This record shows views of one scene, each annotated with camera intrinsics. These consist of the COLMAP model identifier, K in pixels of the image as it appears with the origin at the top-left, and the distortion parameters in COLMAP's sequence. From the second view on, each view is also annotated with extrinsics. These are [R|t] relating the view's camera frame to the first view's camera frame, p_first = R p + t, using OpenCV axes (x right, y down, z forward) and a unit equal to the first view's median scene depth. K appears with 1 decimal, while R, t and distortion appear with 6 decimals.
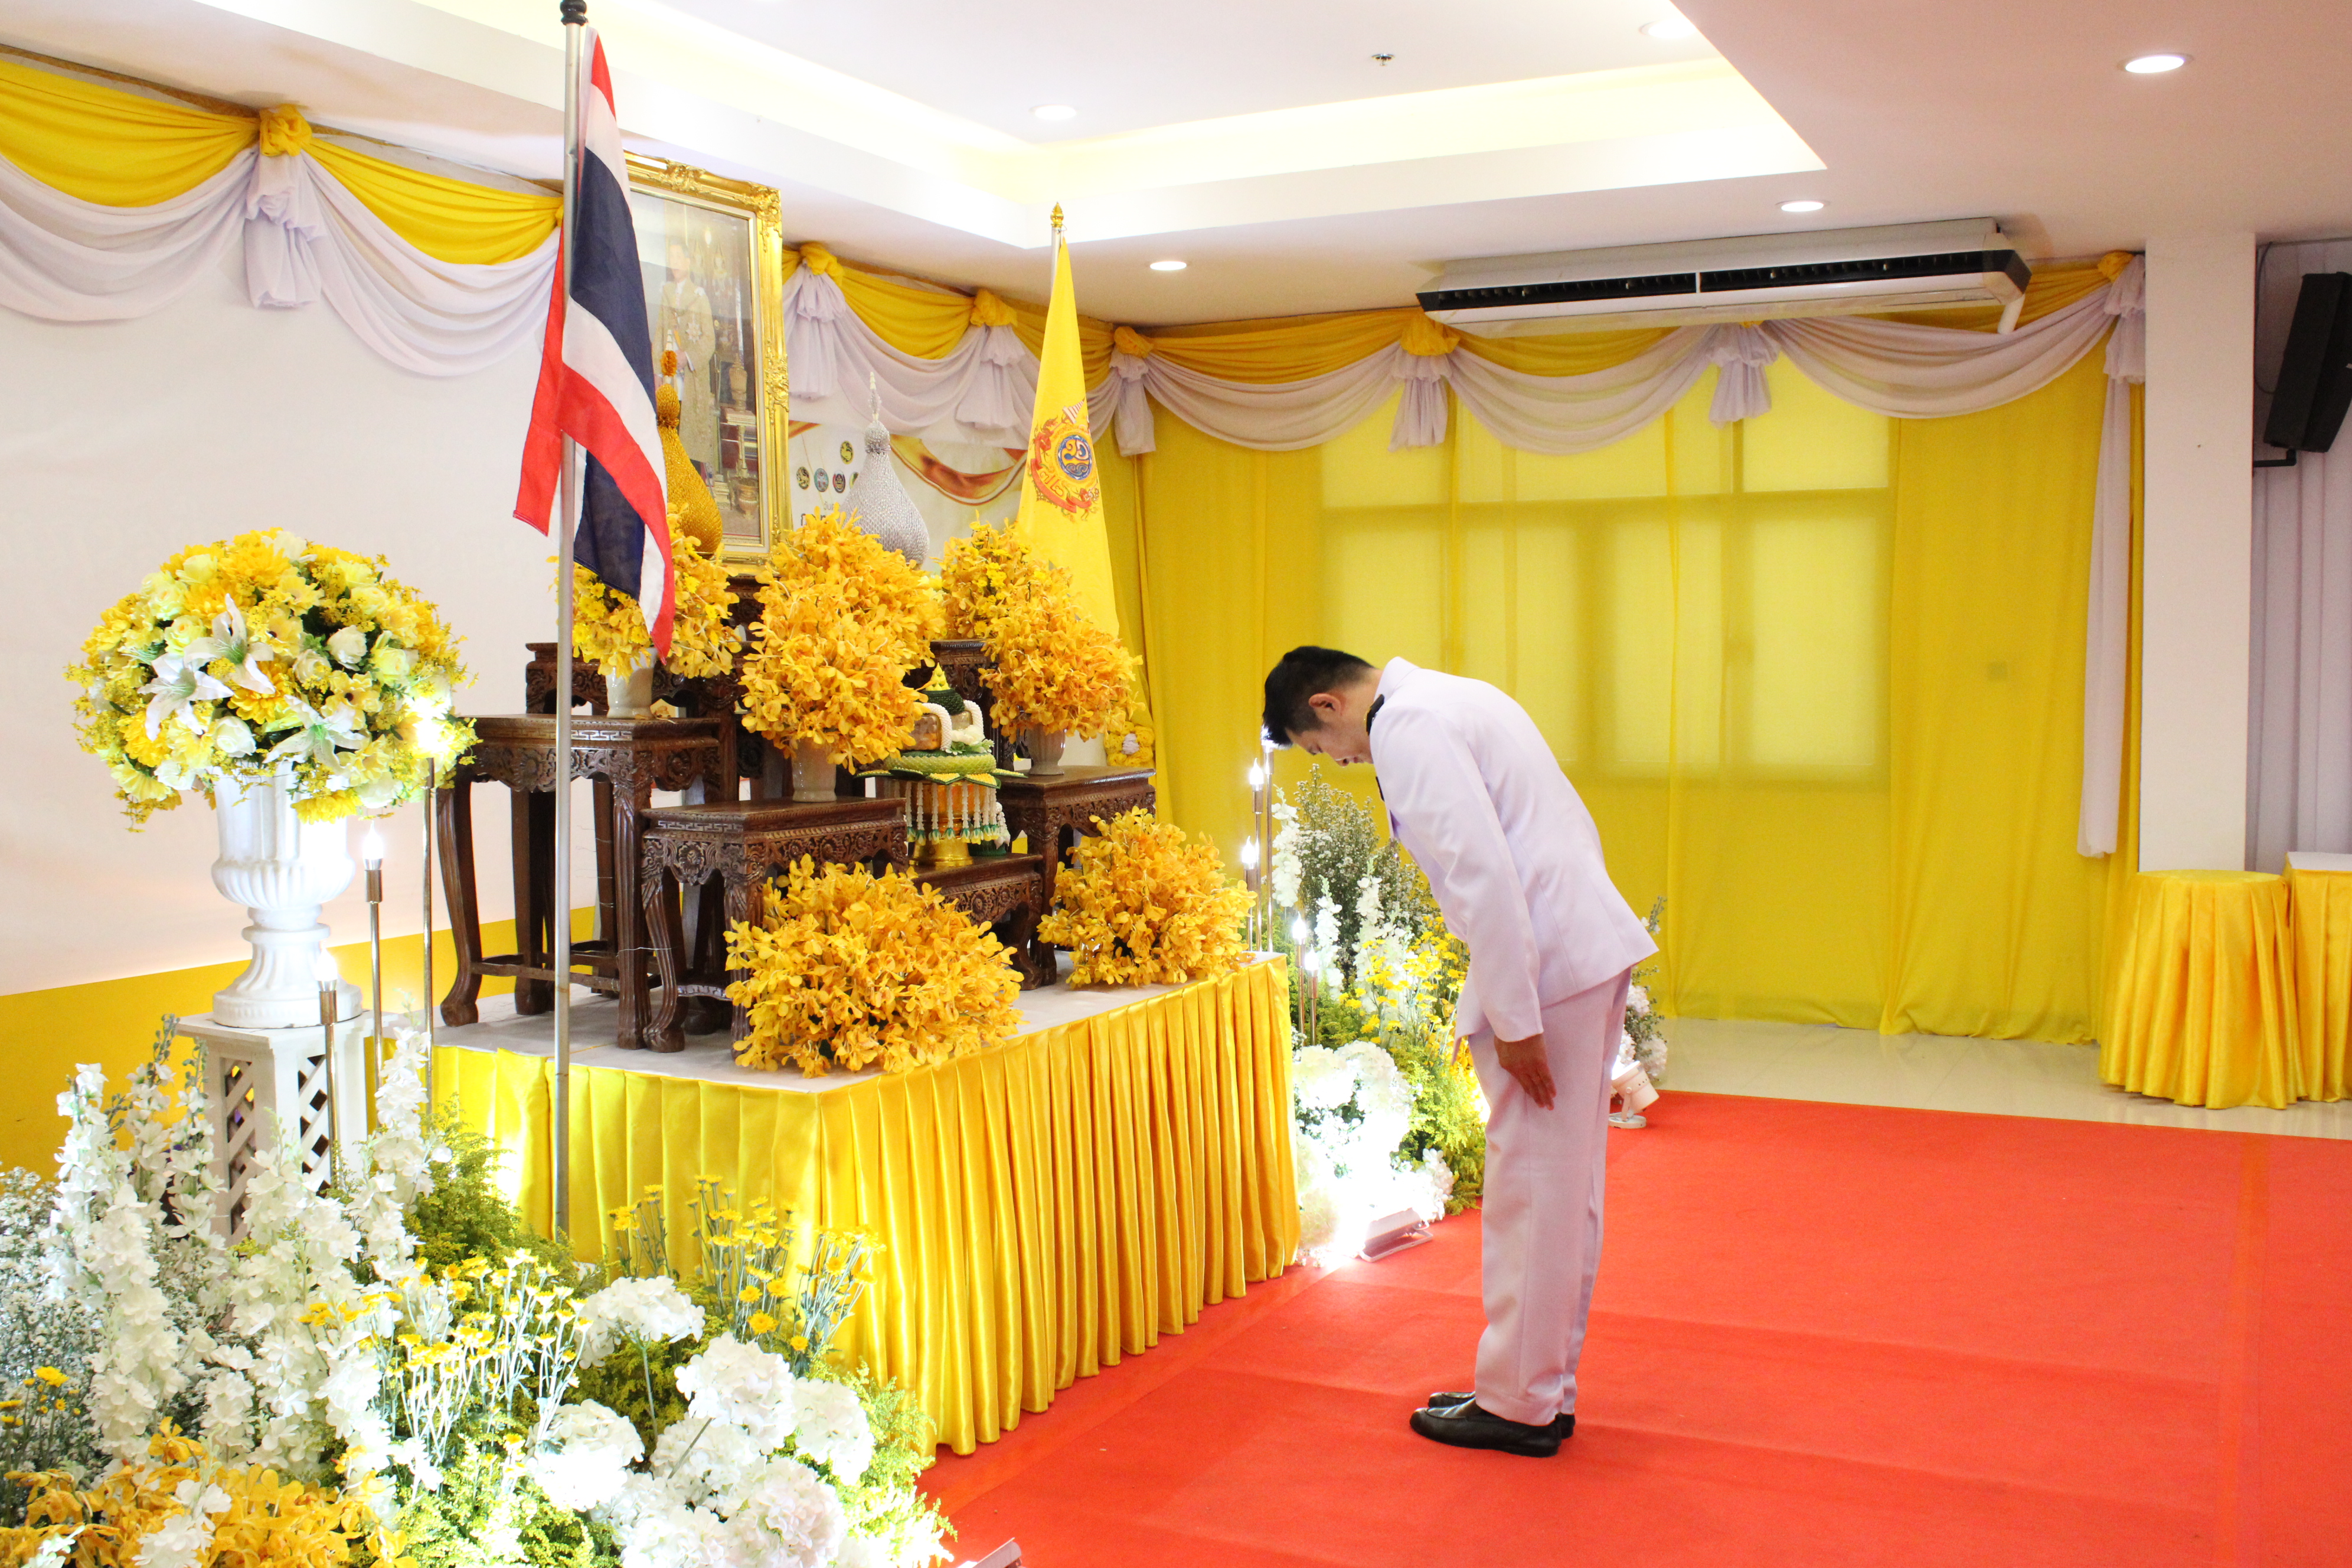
lens RADIAL K [[2214.9, 0, 1185.9], [0, 2214.9, 801.9], [0, 0, 1]] dist [-0.145549, 0.148154]
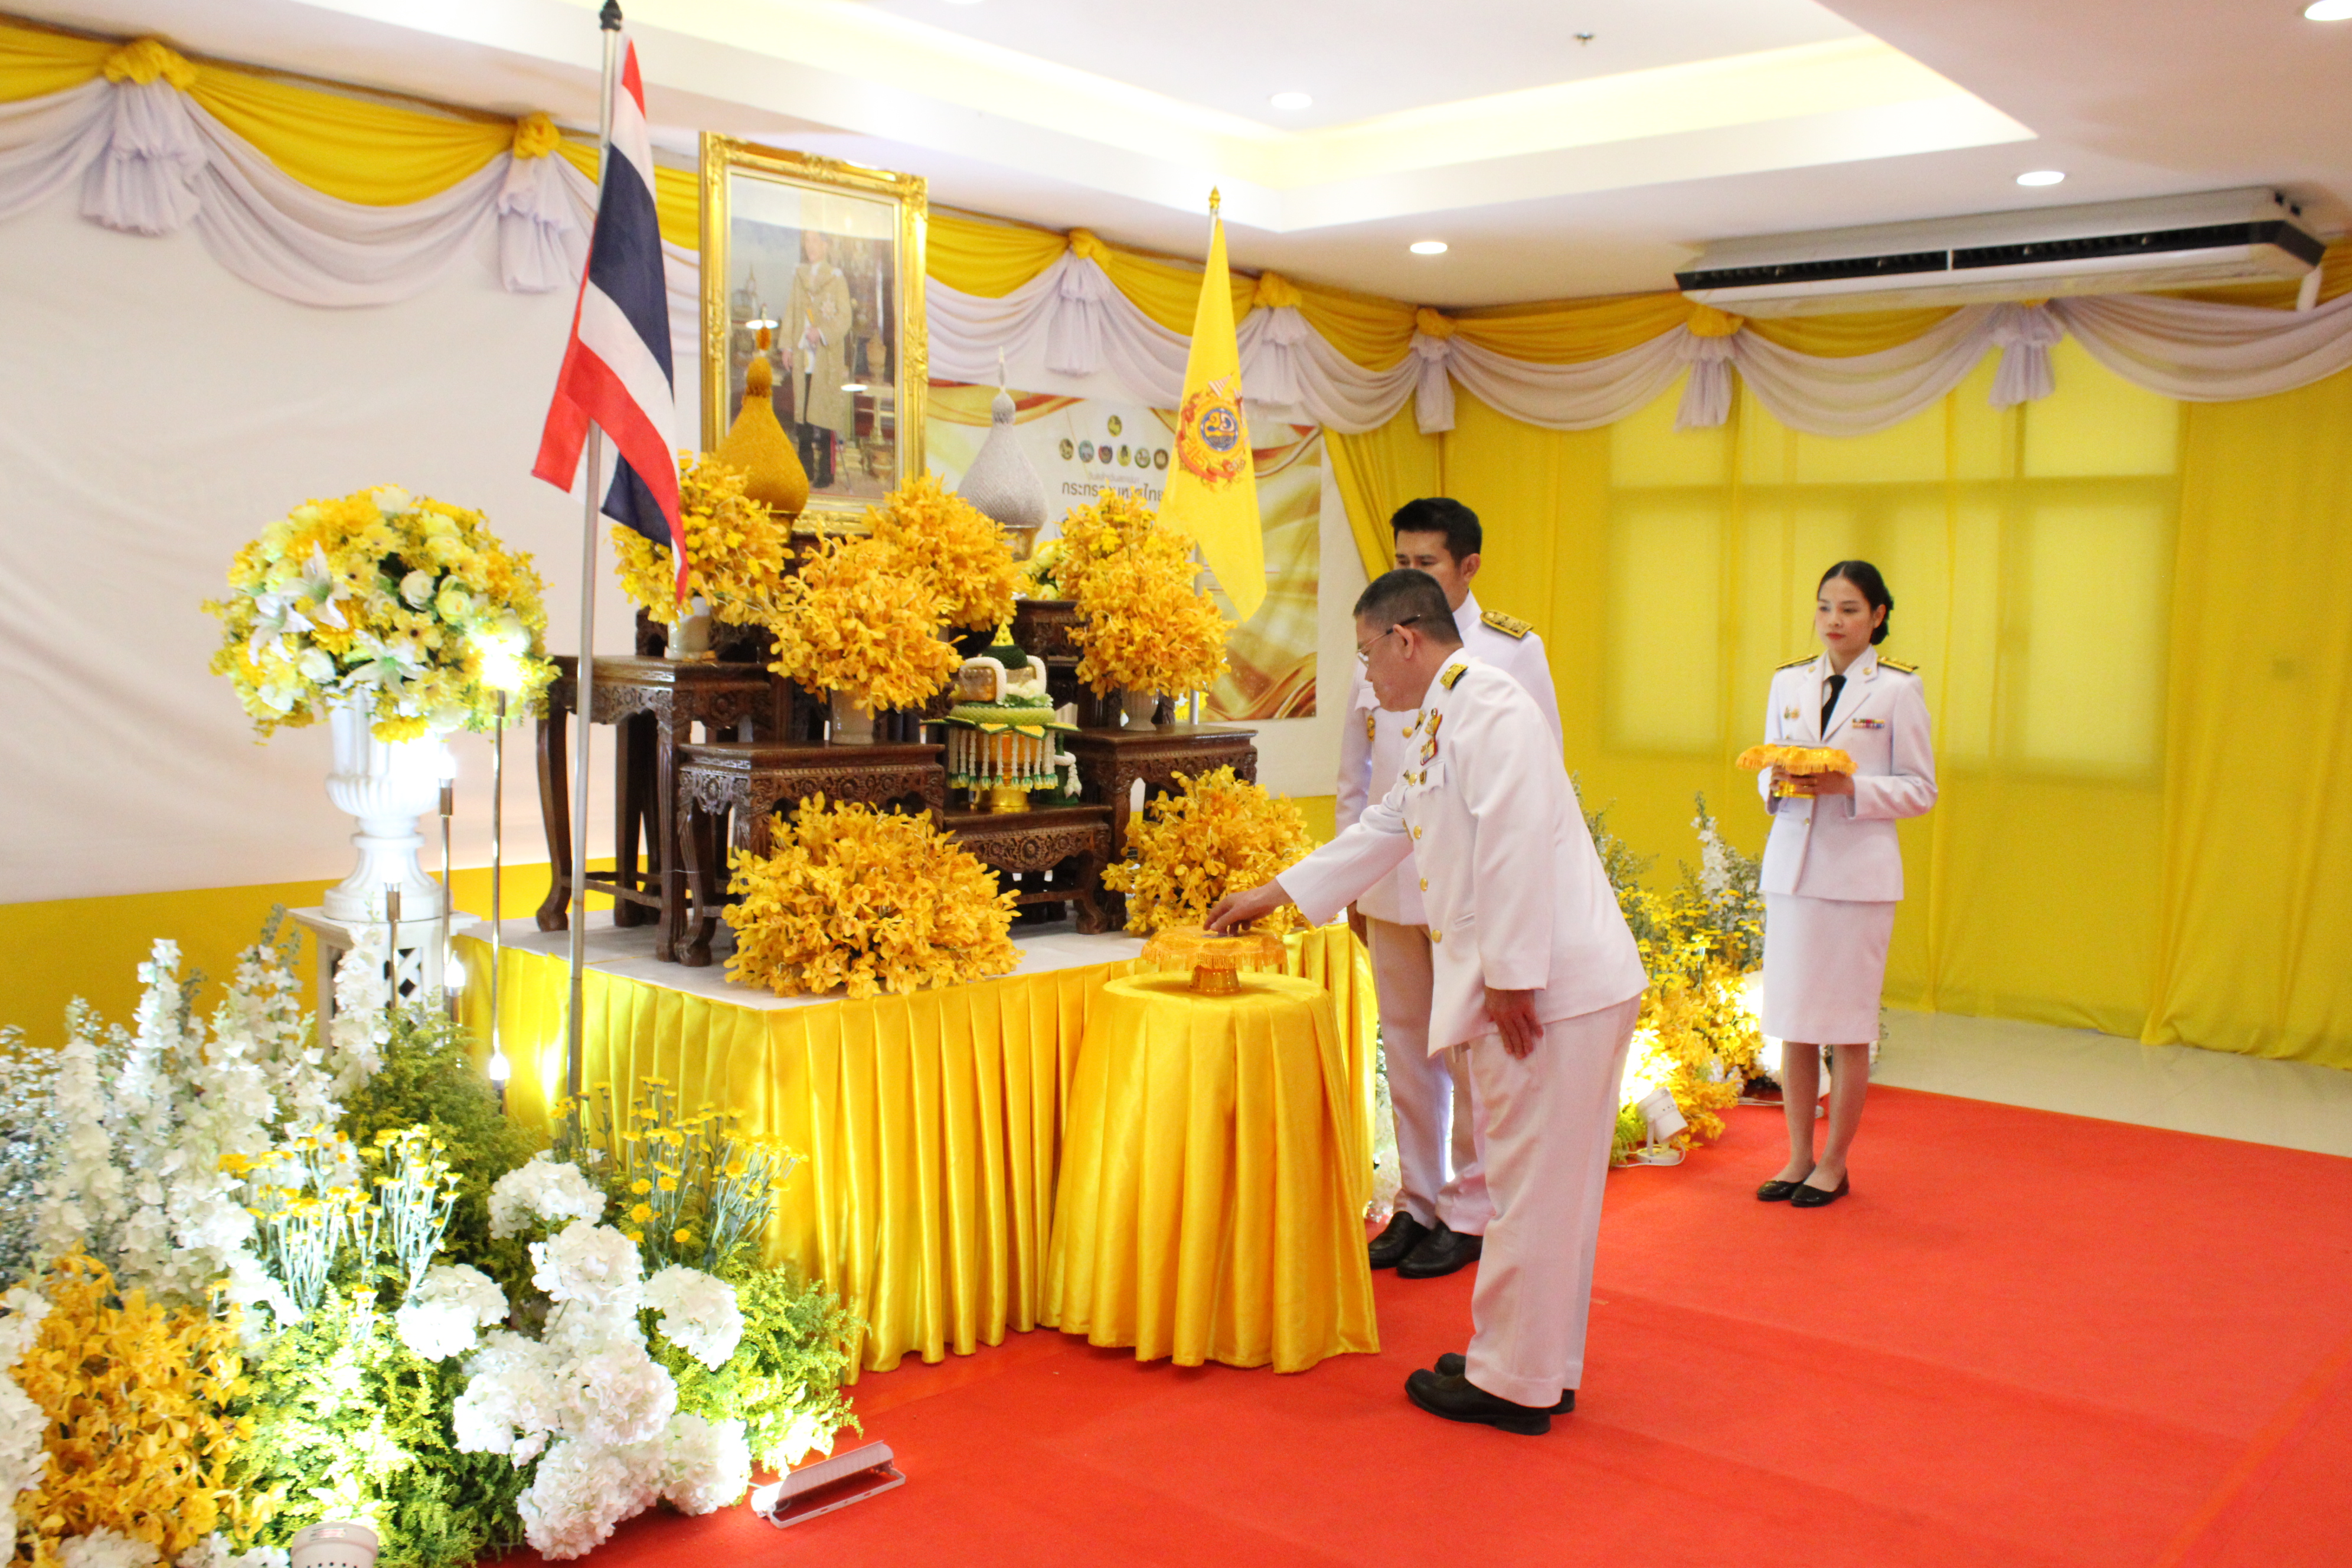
lens RADIAL K [[2107.7, 0, 1176.0], [0, 2107.7, 784.0], [0, 0, 1]] dist [-0.156999, 0.152202]
pose [[0.968650, 0.045745, -0.244183, 0.200858], [-0.043947, 0.998952, 0.012808, -0.000745], [0.244513, -0.001675, 0.969645, 0.038897]]
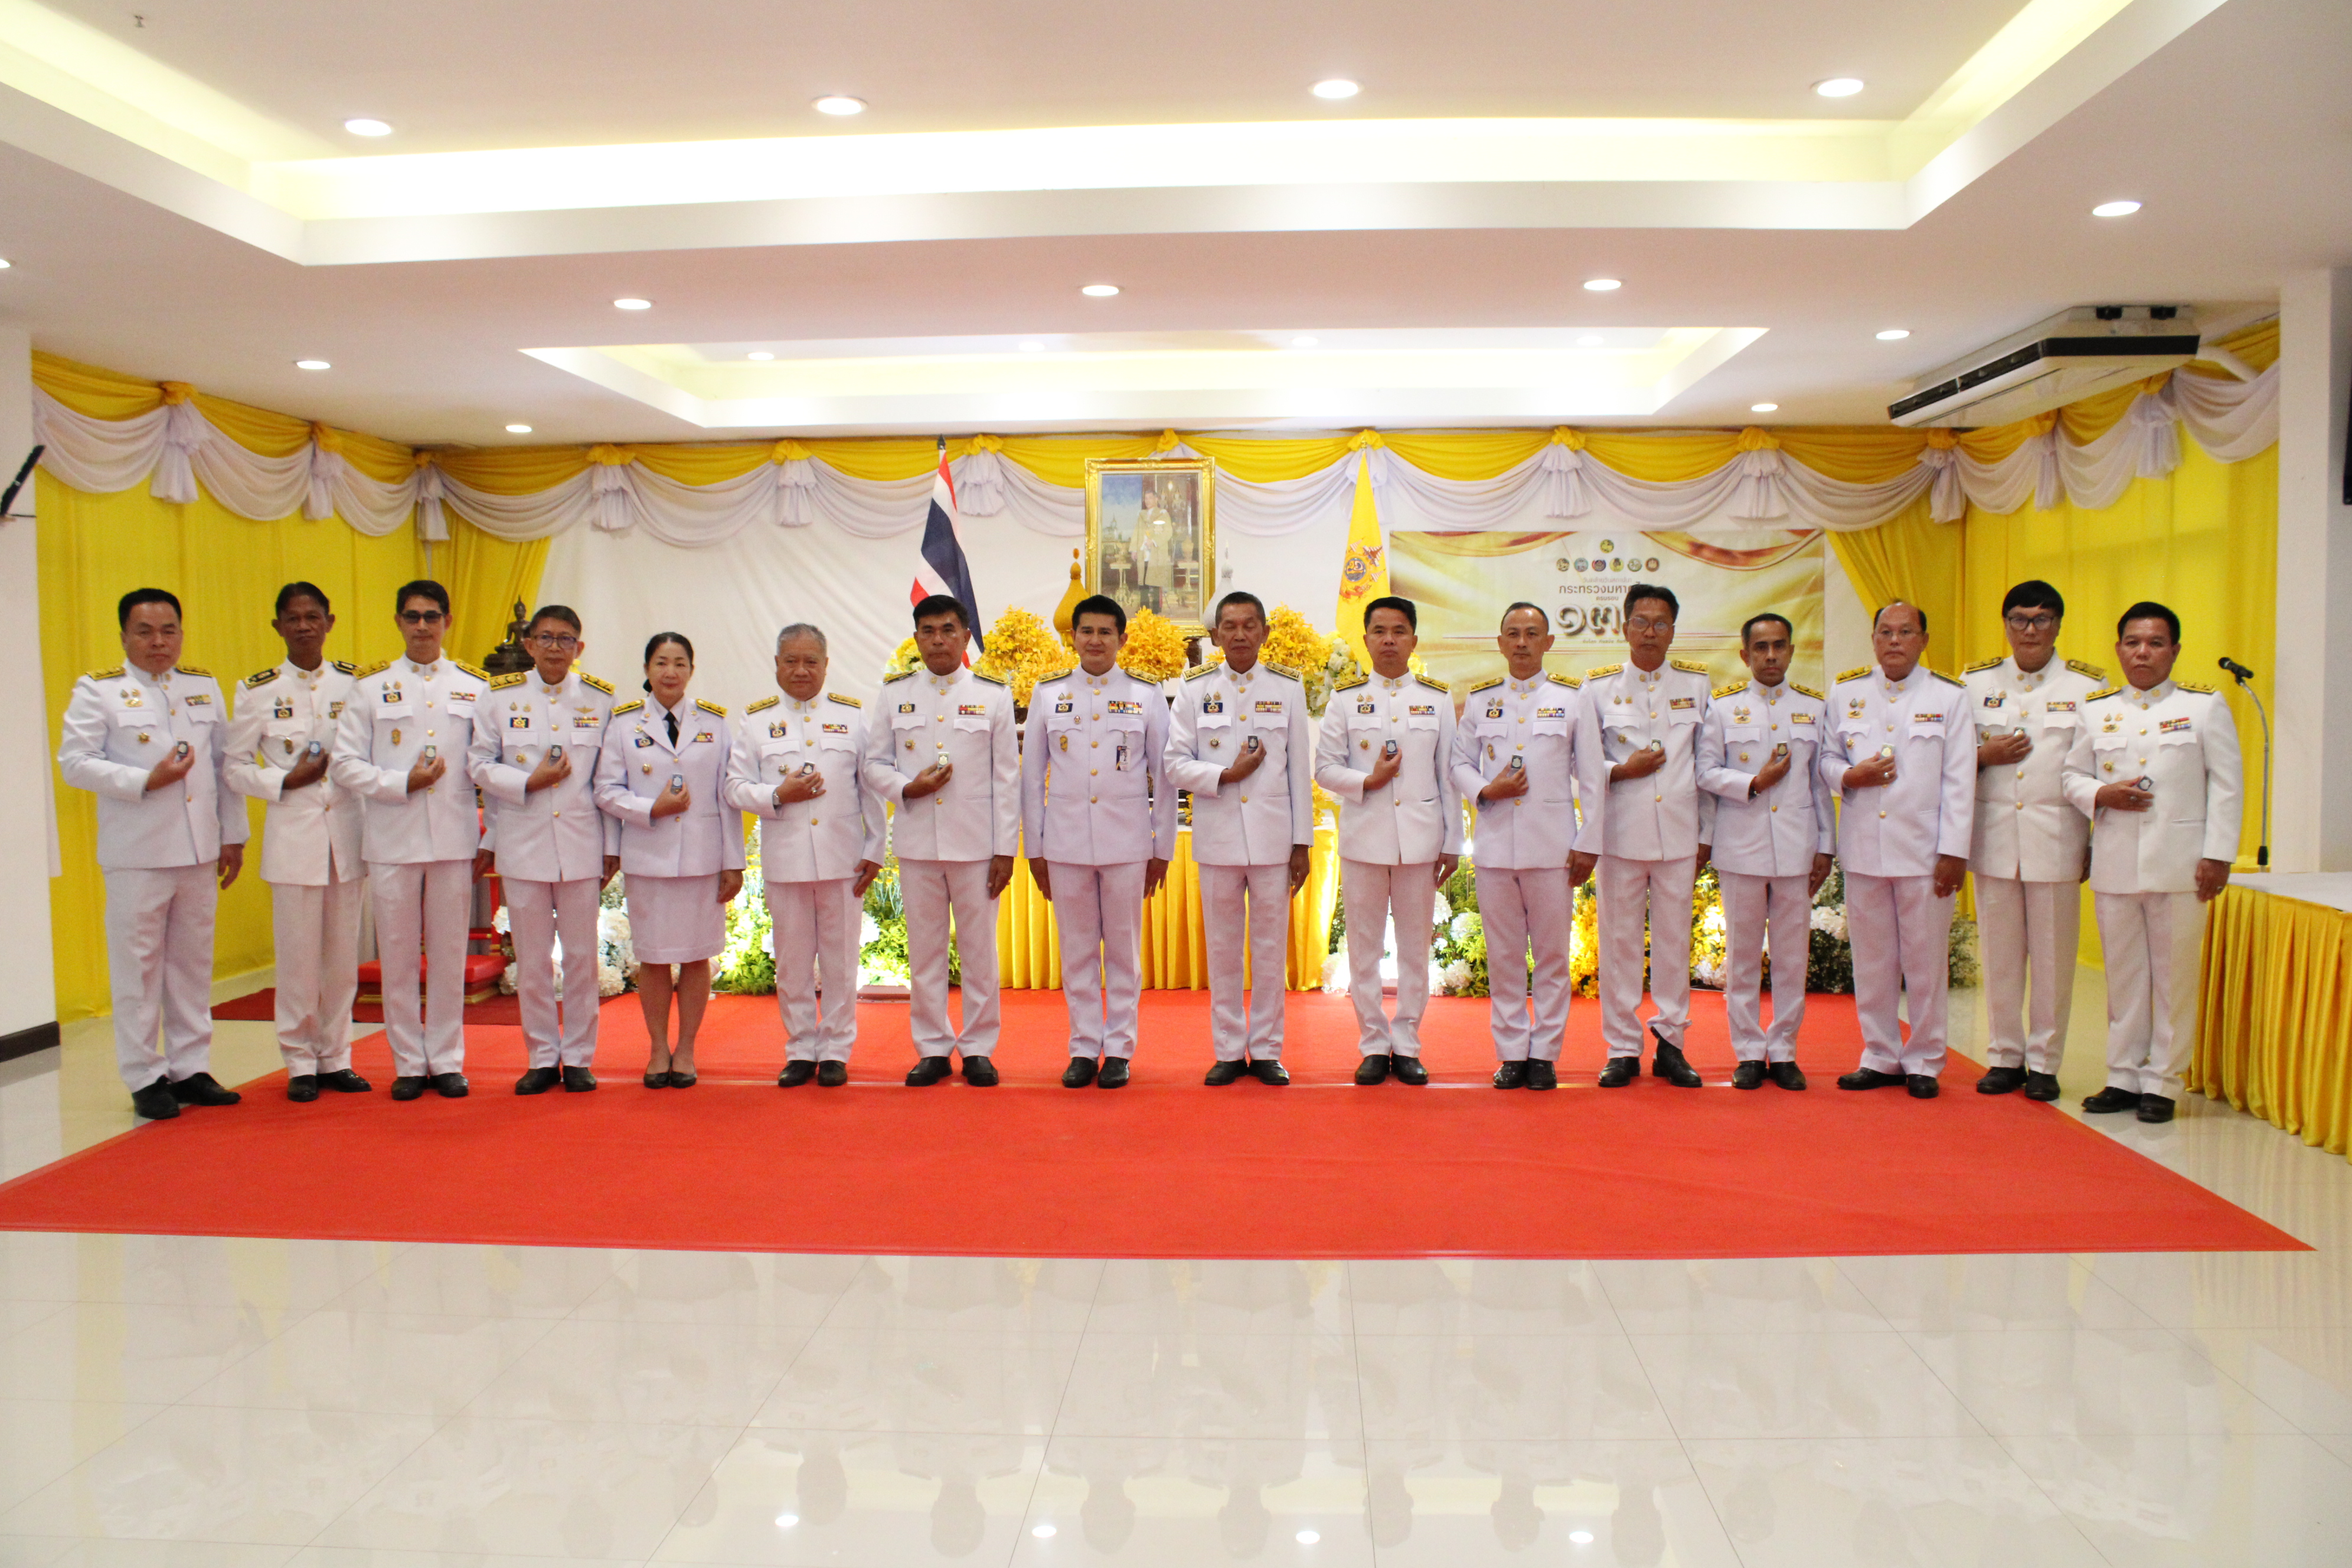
lens RADIAL K [[1975.9, 0, 1178.7], [0, 1975.9, 793.0], [0, 0, 1]] dist [-0.167331, 0.151583]
pose [[0.403405, 0.061113, -0.912979, 1.642835], [-0.058003, 0.997468, 0.041139, -0.026200], [0.913181, 0.036360, 0.405928, 0.190879]]
